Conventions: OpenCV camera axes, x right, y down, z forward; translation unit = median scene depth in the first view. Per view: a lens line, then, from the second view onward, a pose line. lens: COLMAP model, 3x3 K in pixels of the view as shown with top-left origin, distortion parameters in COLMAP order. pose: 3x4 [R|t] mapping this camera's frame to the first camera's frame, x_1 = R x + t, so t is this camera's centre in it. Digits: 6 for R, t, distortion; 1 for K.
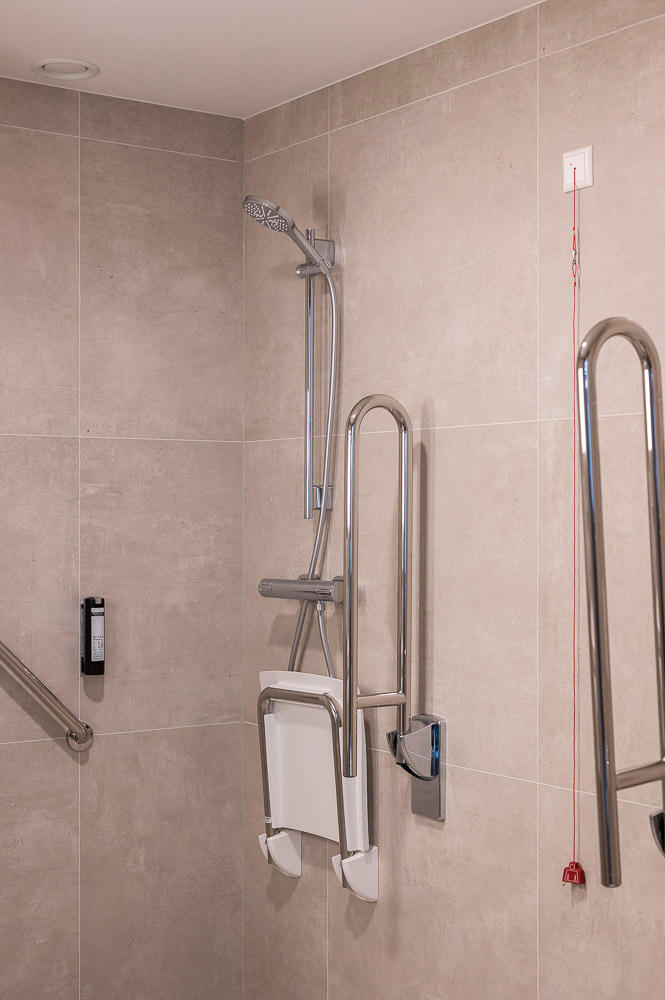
lens RADIAL K [[1499.5, 0, 332.5], [0, 1499.5, 500.0], [0, 0, 1]] dist [-0.001998, -0.000497]
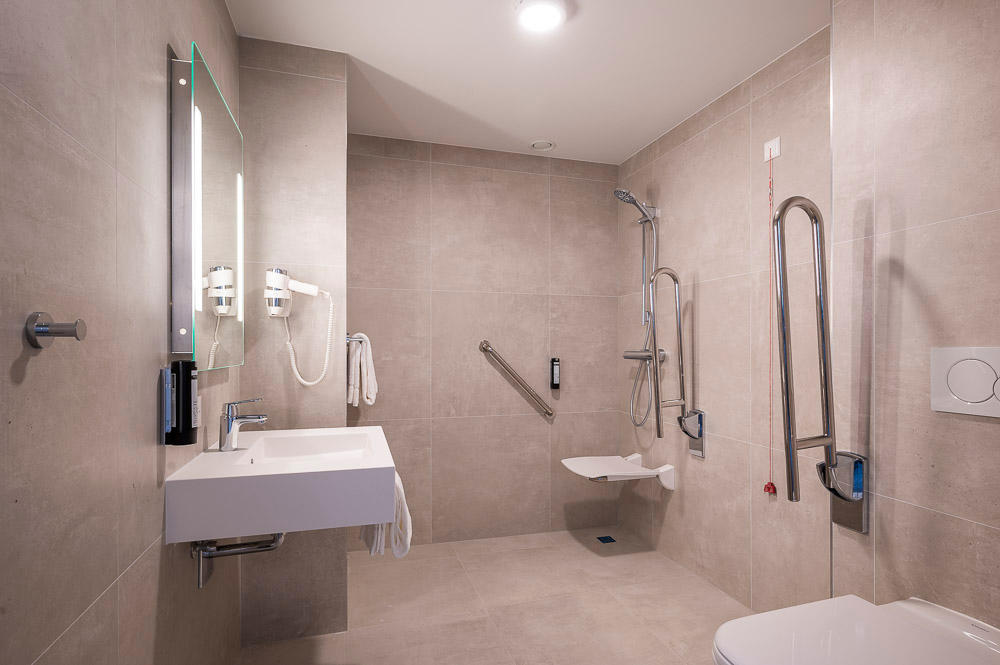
lens RADIAL K [[505.1, 0, 501.5], [0, 505.1, 341.0], [0, 0, 1]] dist [0.002272, 0.000075]
pose [[0.947604, -0.000704, -0.319446, 0.026571], [0.001617, 0.999995, 0.002594, 0.035561], [0.319442, -0.002974, 0.947601, 0.179606]]
